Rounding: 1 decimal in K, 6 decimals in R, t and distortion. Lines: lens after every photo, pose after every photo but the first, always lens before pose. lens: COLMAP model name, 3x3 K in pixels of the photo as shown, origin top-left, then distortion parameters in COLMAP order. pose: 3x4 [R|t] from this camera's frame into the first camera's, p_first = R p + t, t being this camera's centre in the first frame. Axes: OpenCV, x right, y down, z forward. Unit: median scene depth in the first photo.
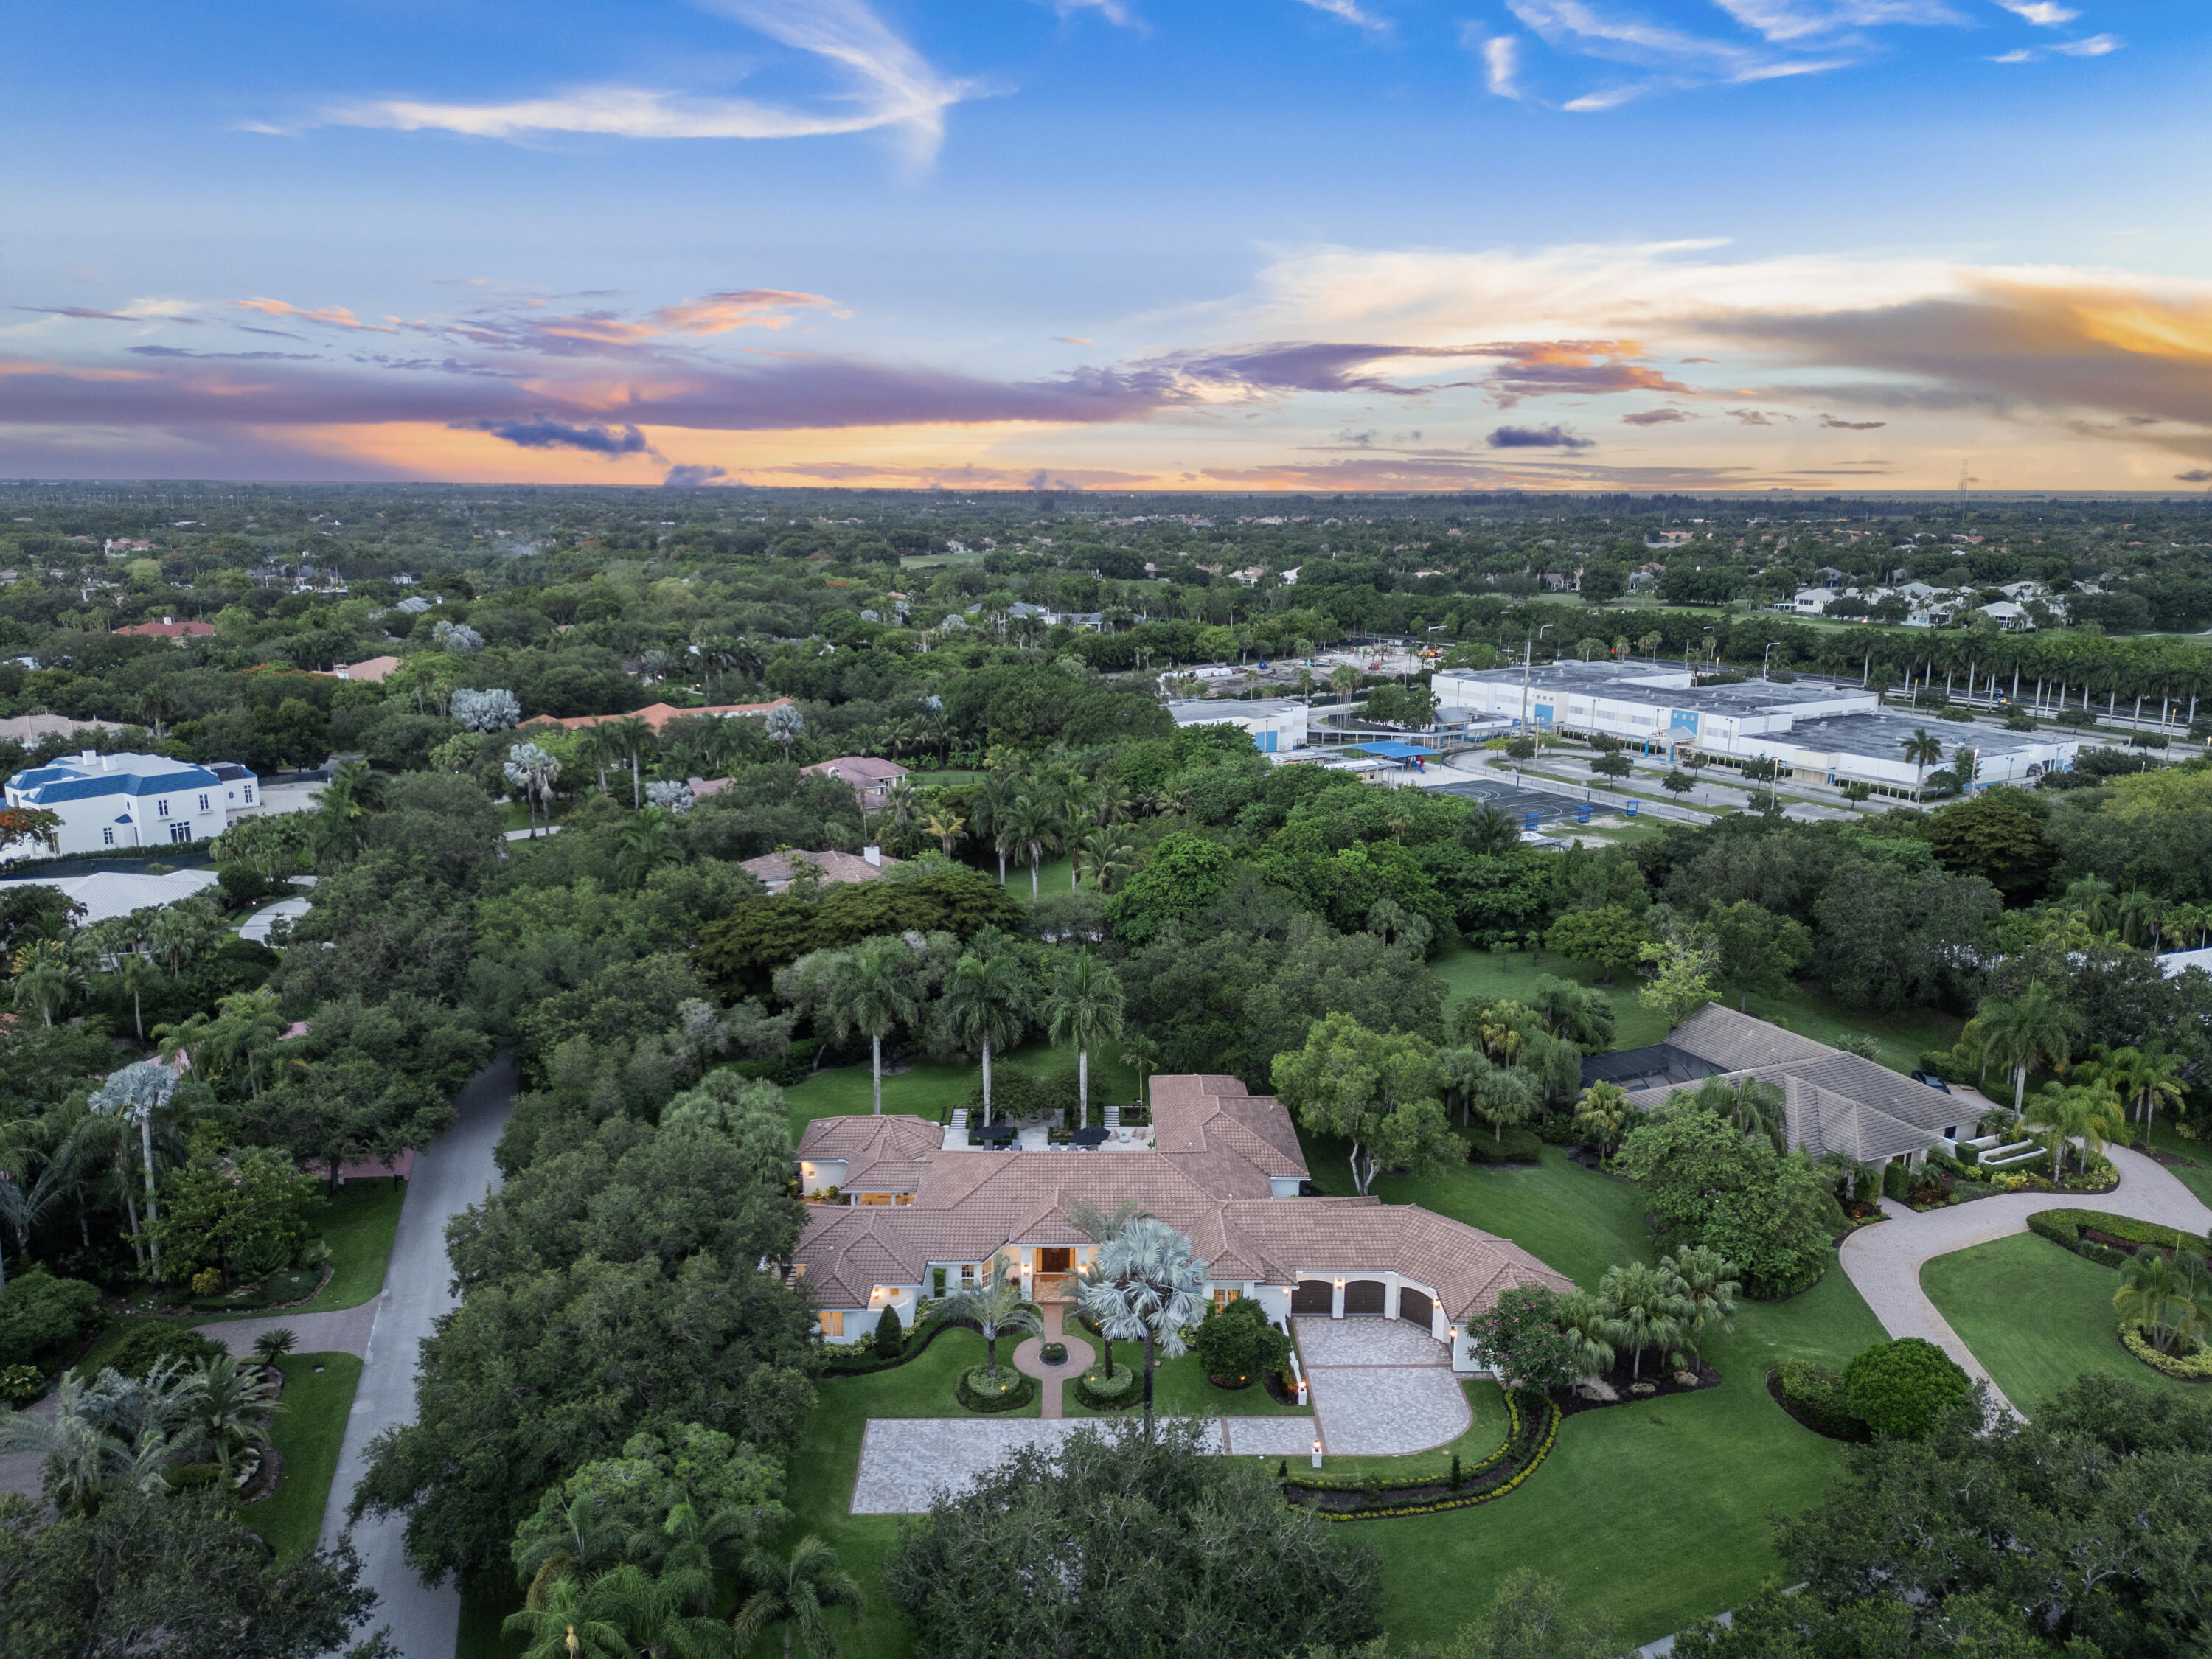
lens RADIAL K [[1555.9, 0, 1107.5], [0, 1555.9, 829.1], [0, 0, 1]] dist [0.084615, -0.091957]
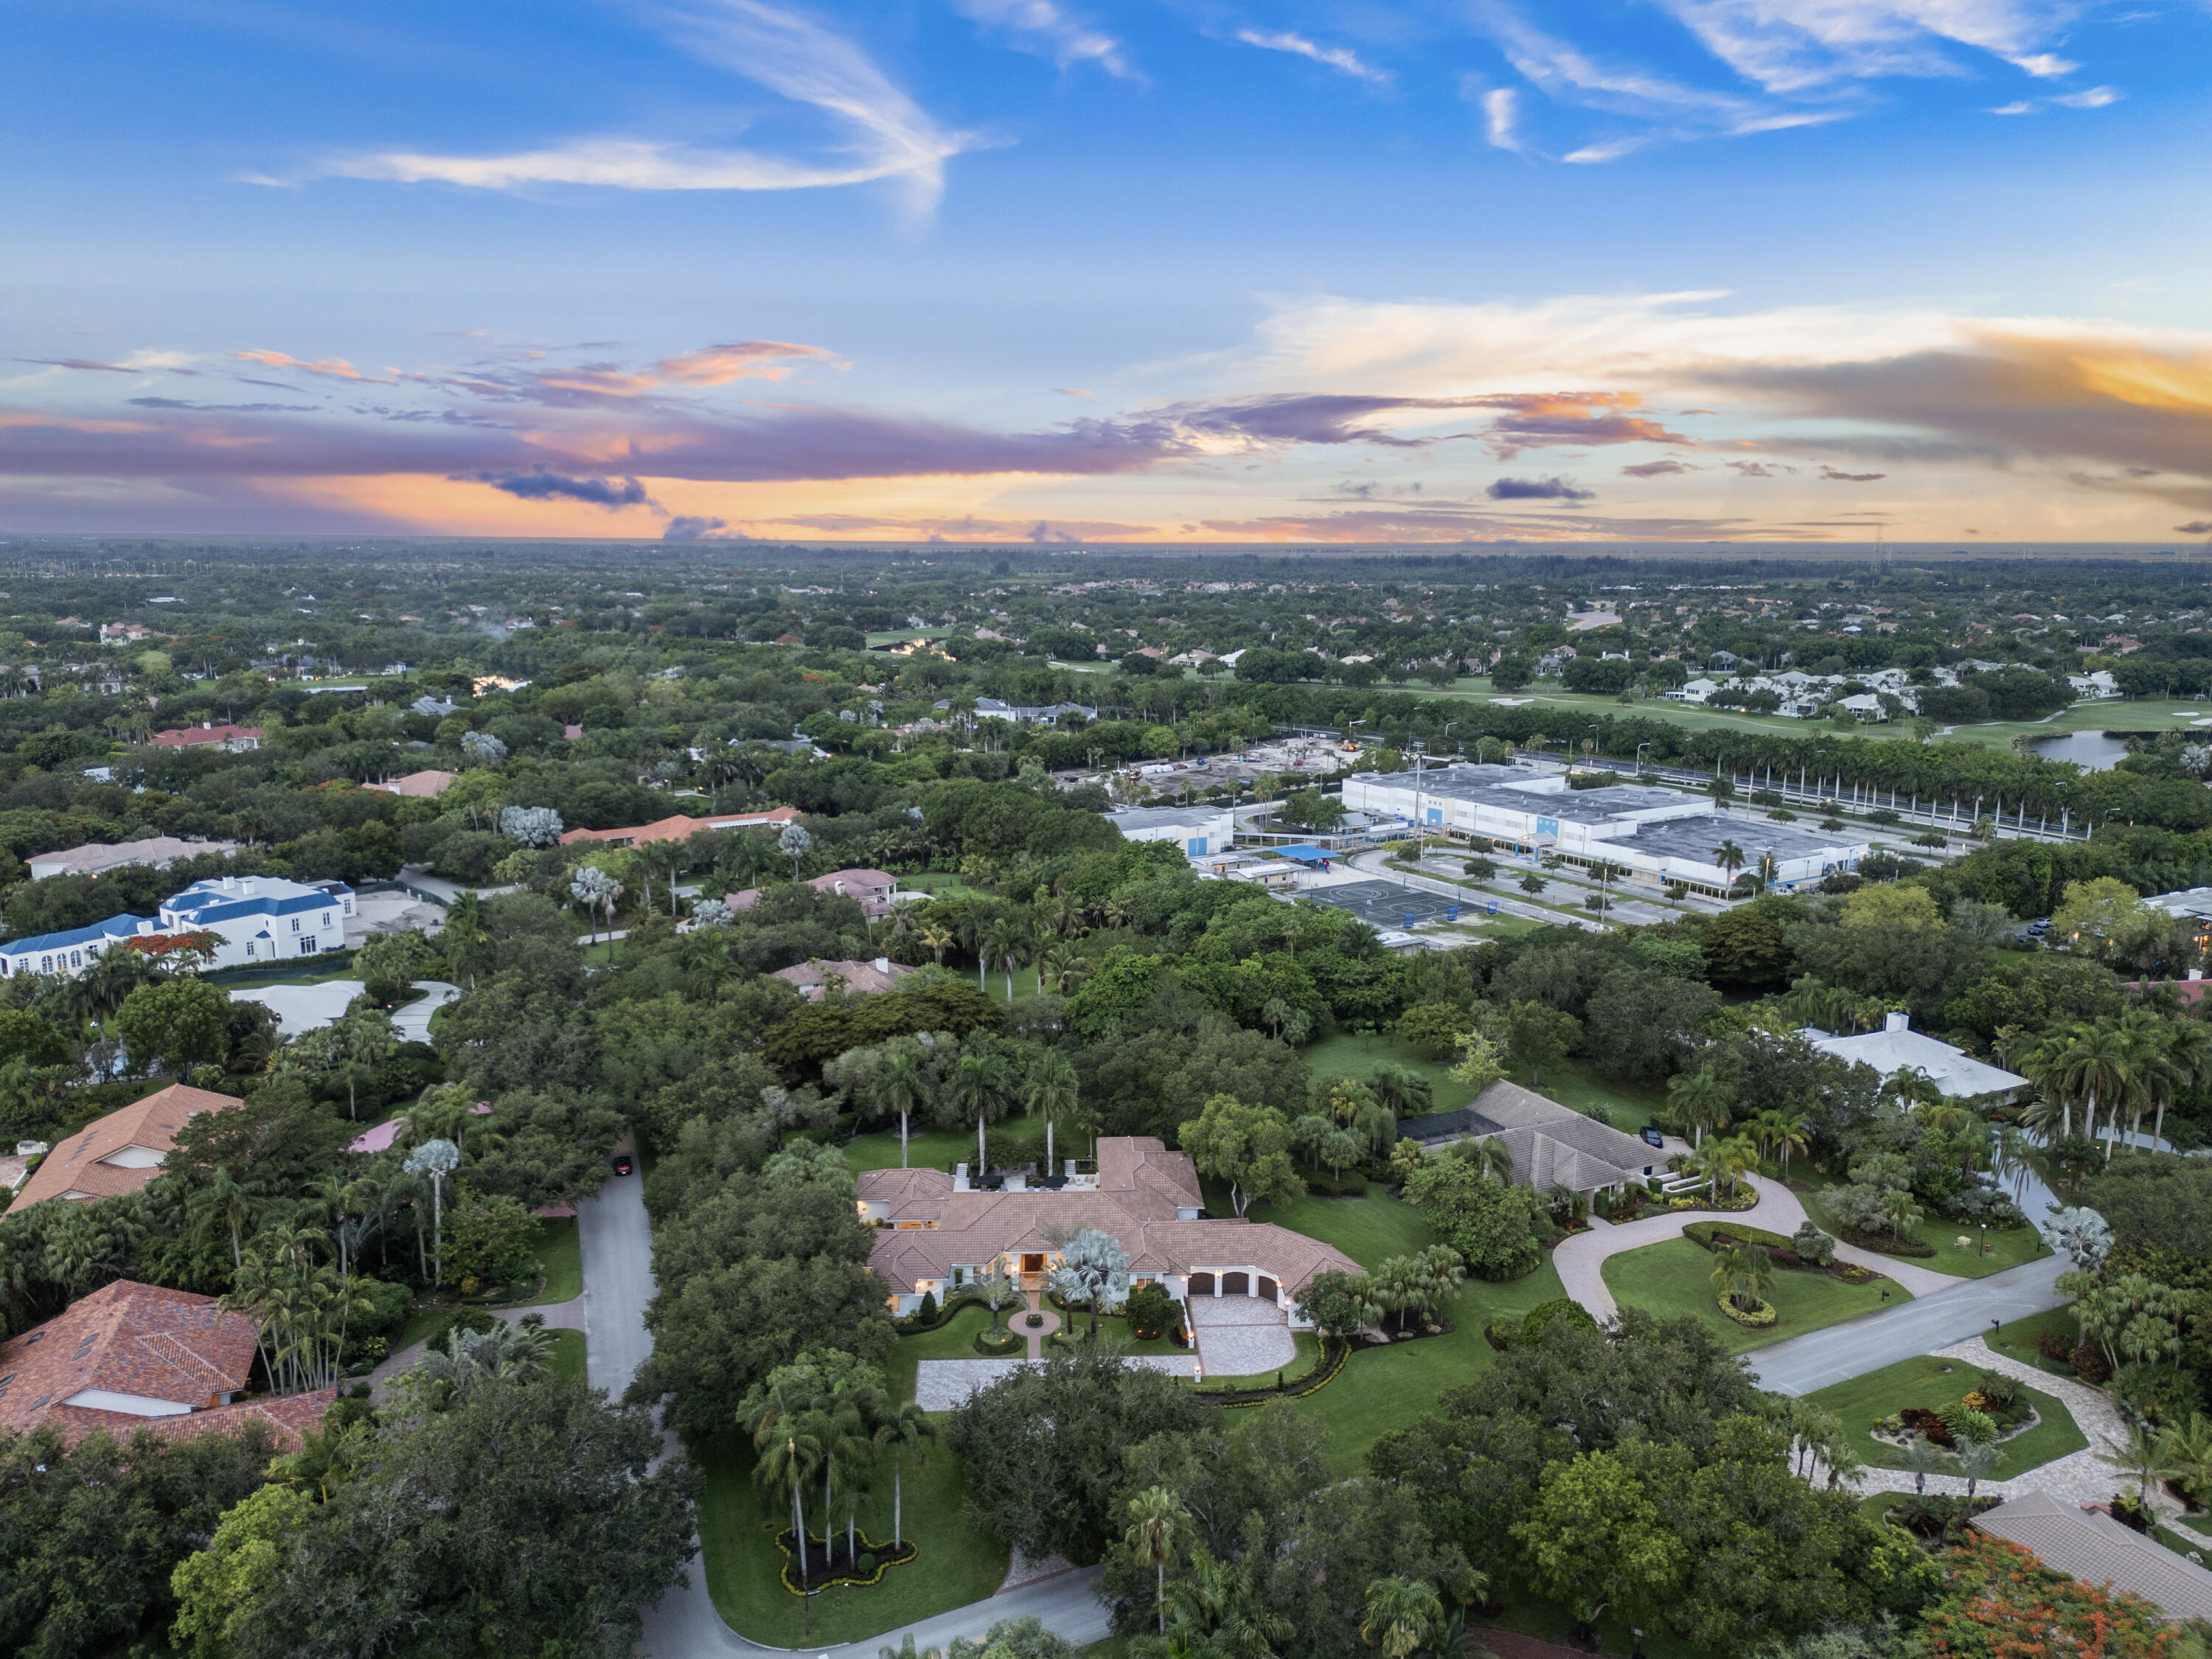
lens RADIAL K [[1552.2, 0, 1107.9], [0, 1552.2, 823.1], [0, 0, 1]] dist [0.085247, -0.083473]
pose [[0.999543, -0.006175, 0.029589, -0.003164], [0.007211, 0.999361, -0.035022, -0.082732], [-0.029354, 0.035220, 0.998948, -0.450098]]
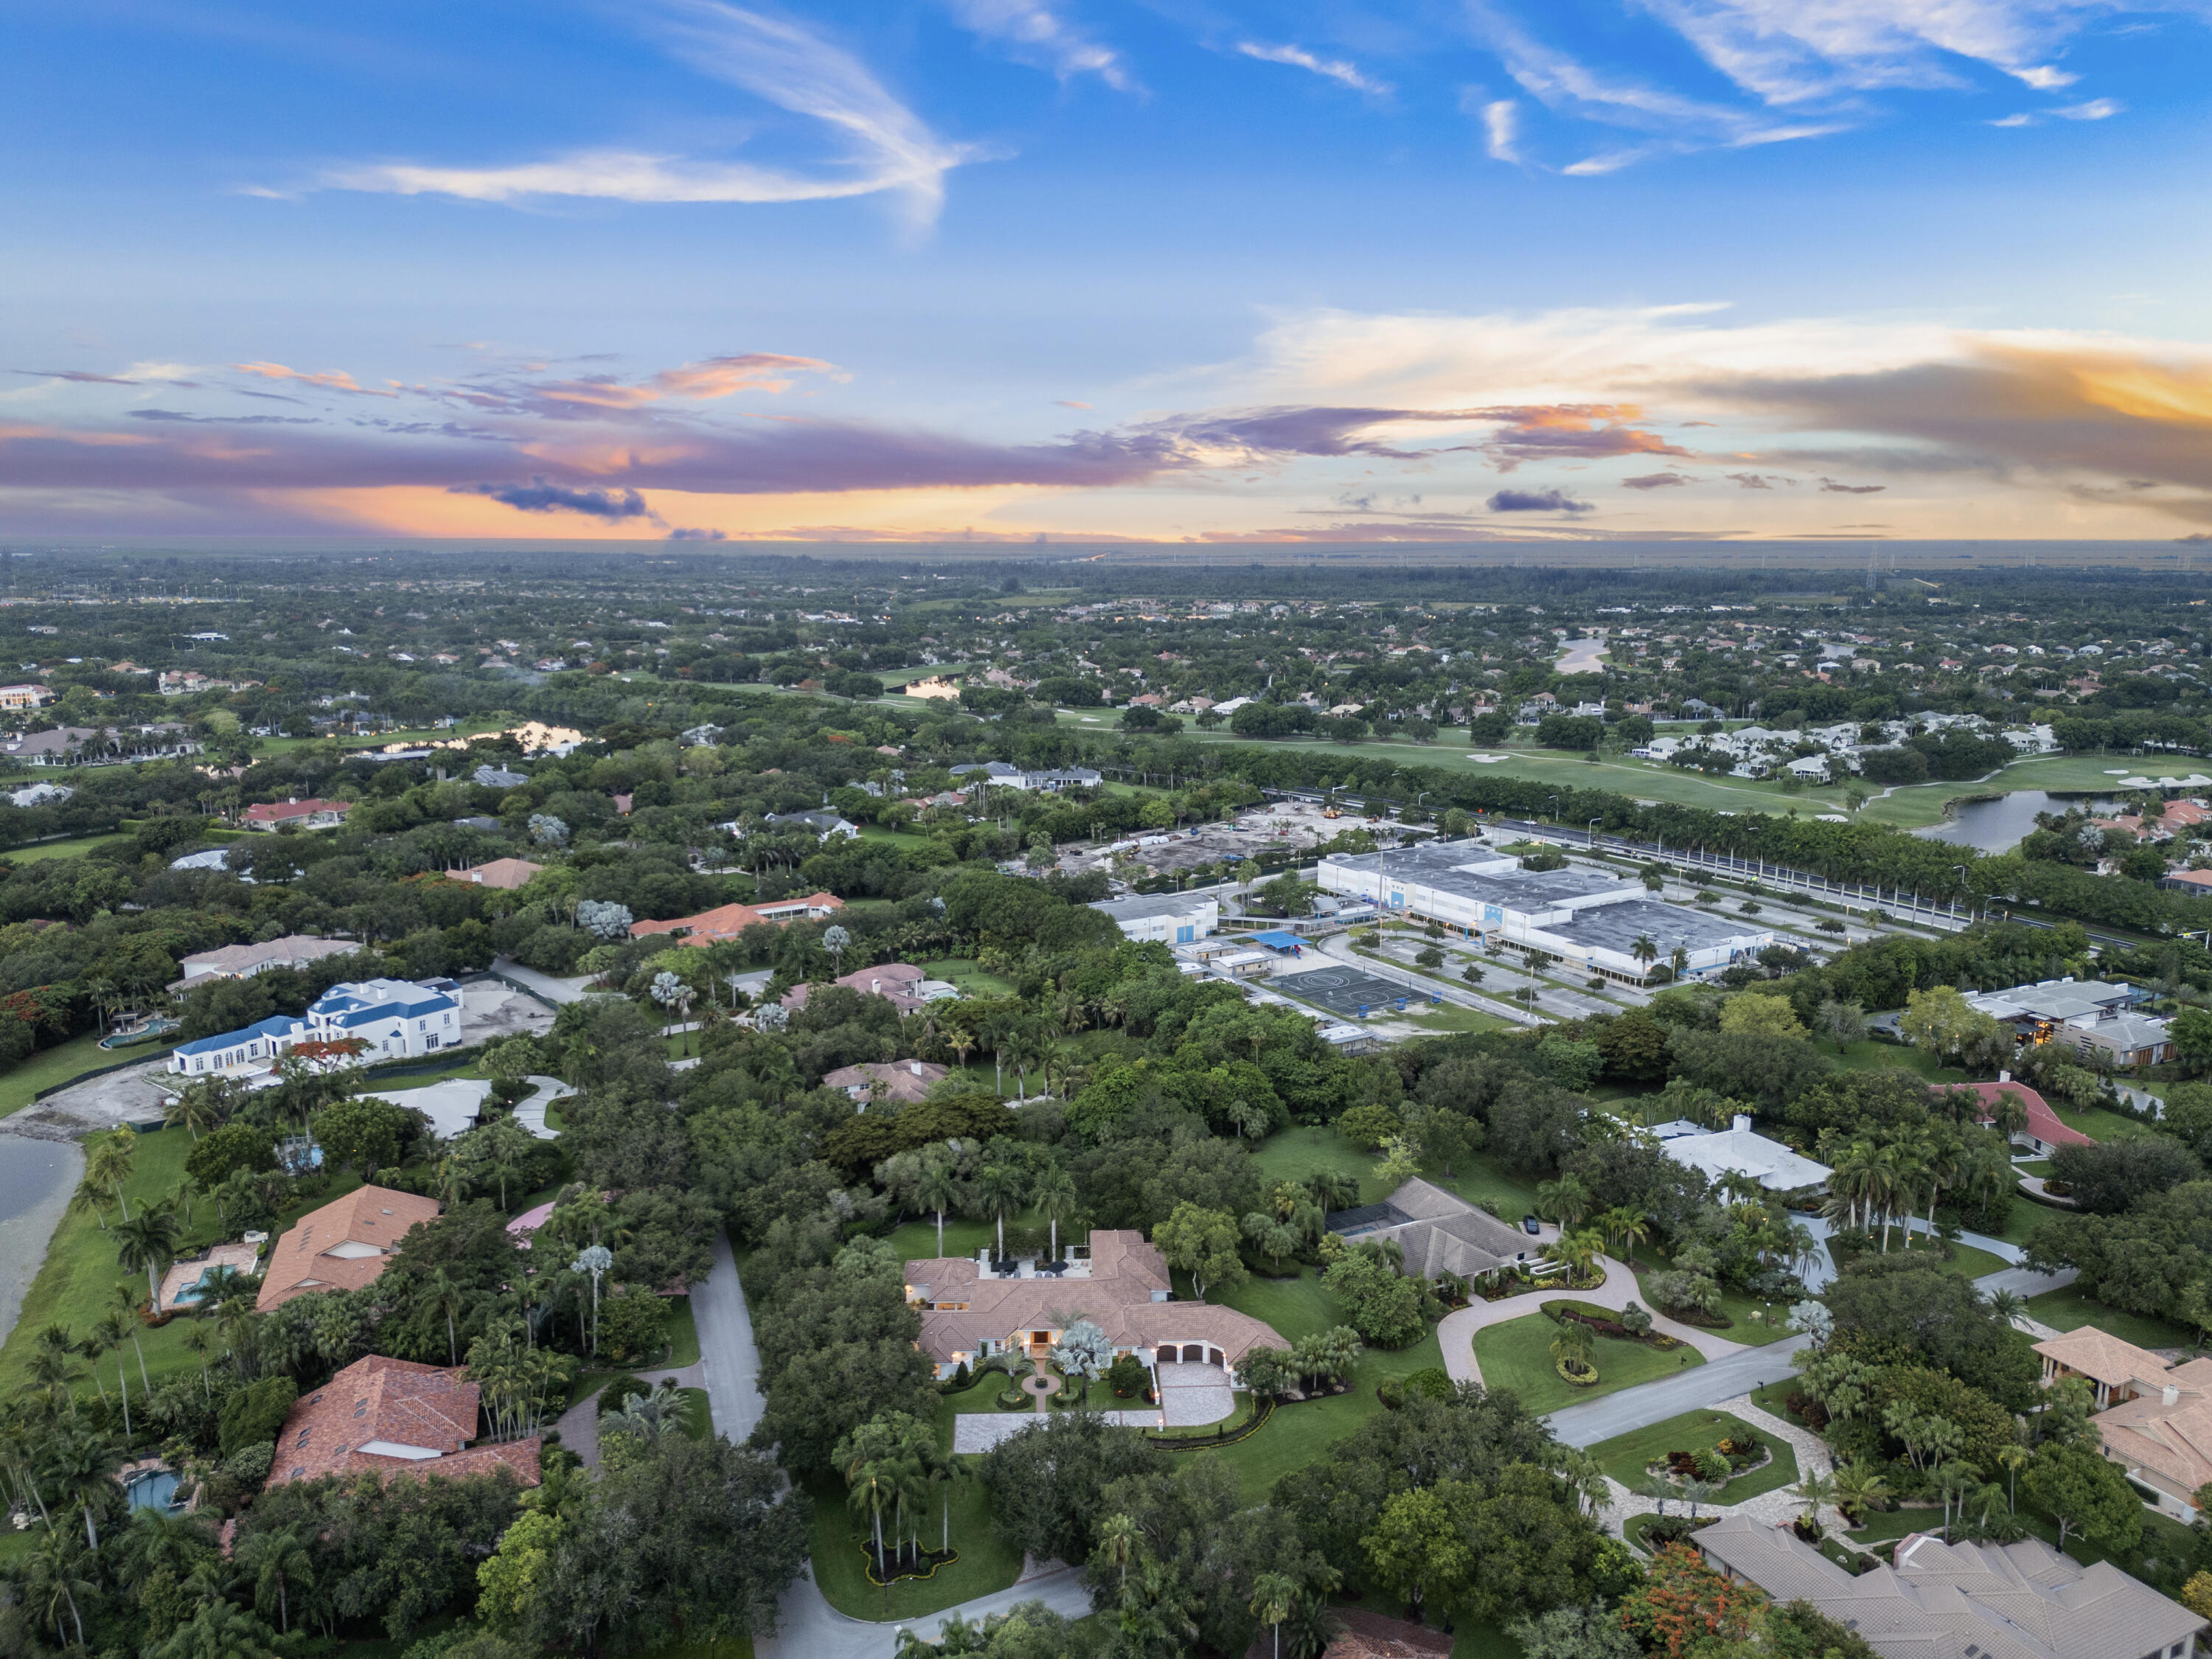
lens RADIAL K [[1552.2, 0, 1107.9], [0, 1552.2, 823.1], [0, 0, 1]] dist [0.085247, -0.083473]
pose [[0.999690, -0.007946, 0.023582, 0.009026], [0.008765, 0.999355, -0.034813, -0.265623], [-0.023290, 0.035009, 0.999116, -0.875870]]
